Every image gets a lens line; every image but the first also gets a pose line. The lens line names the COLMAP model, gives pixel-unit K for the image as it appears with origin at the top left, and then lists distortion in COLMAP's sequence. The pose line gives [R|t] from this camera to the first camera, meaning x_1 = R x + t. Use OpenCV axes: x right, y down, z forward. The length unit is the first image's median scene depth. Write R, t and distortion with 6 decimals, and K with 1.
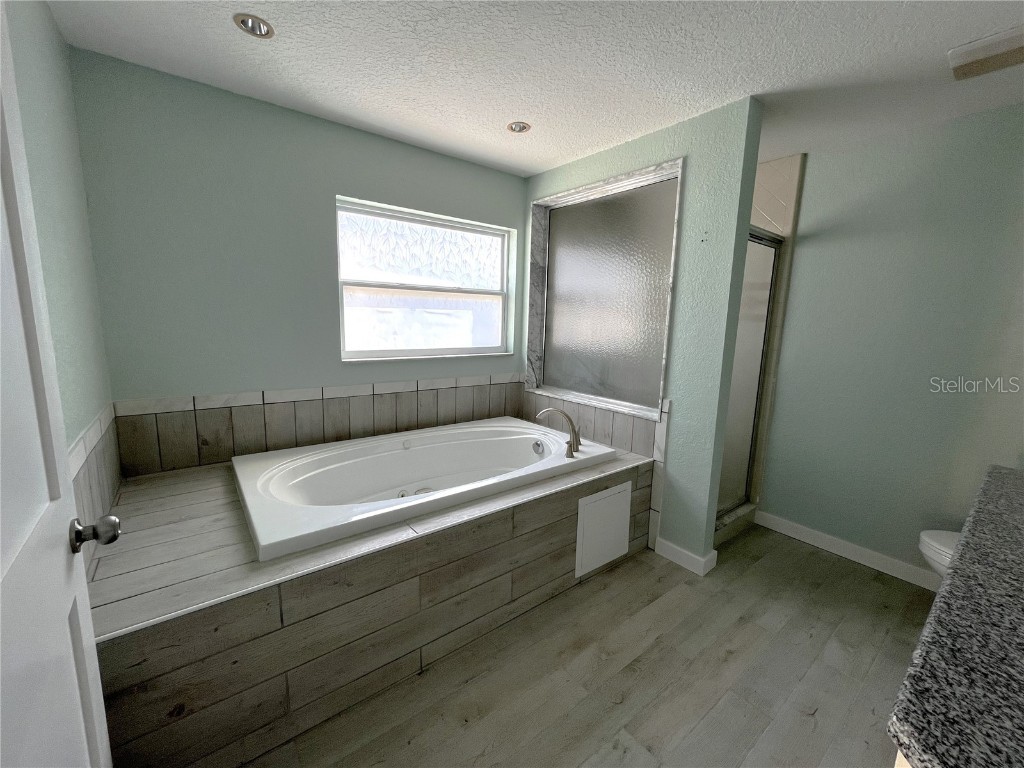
lens RADIAL K [[416.3, 0, 513.3], [0, 416.3, 383.3], [0, 0, 1]] dist [-0.000876, -0.000117]
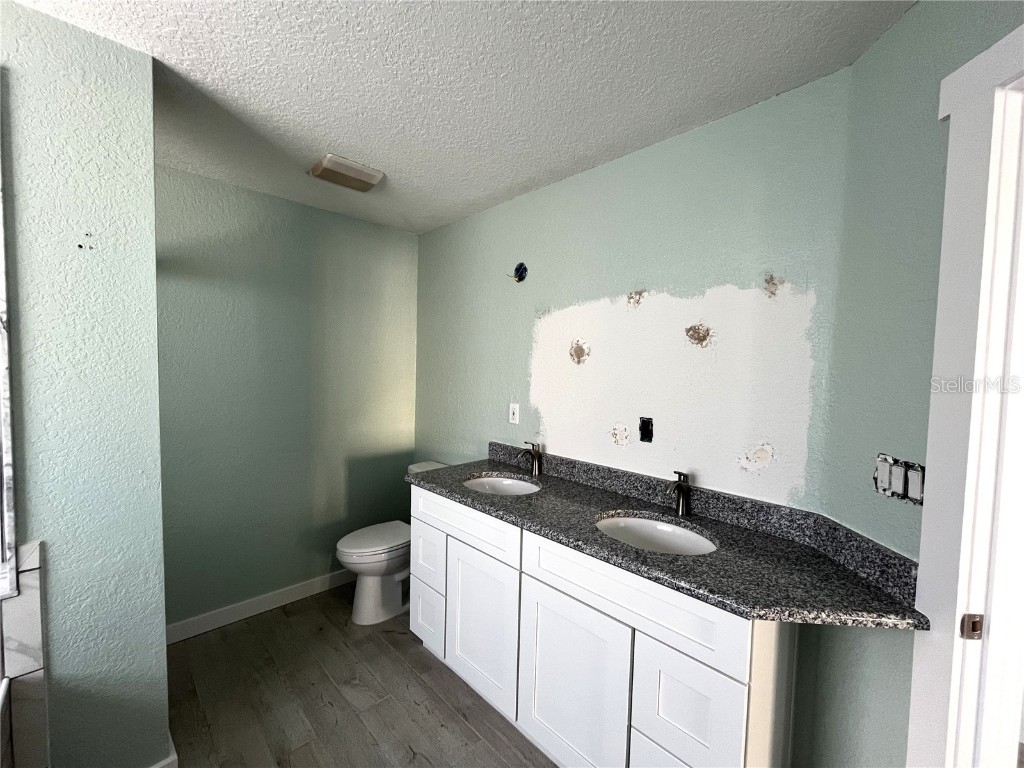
lens RADIAL K [[416.3, 0, 512.1], [0, 416.3, 386.0], [0, 0, 1]] dist [-0.000876, -0.000117]
pose [[-0.113949, -0.083187, 0.989998, -0.178840], [0.127920, 0.986965, 0.097656, -0.126509], [-0.985217, 0.137768, -0.101822, 0.473346]]
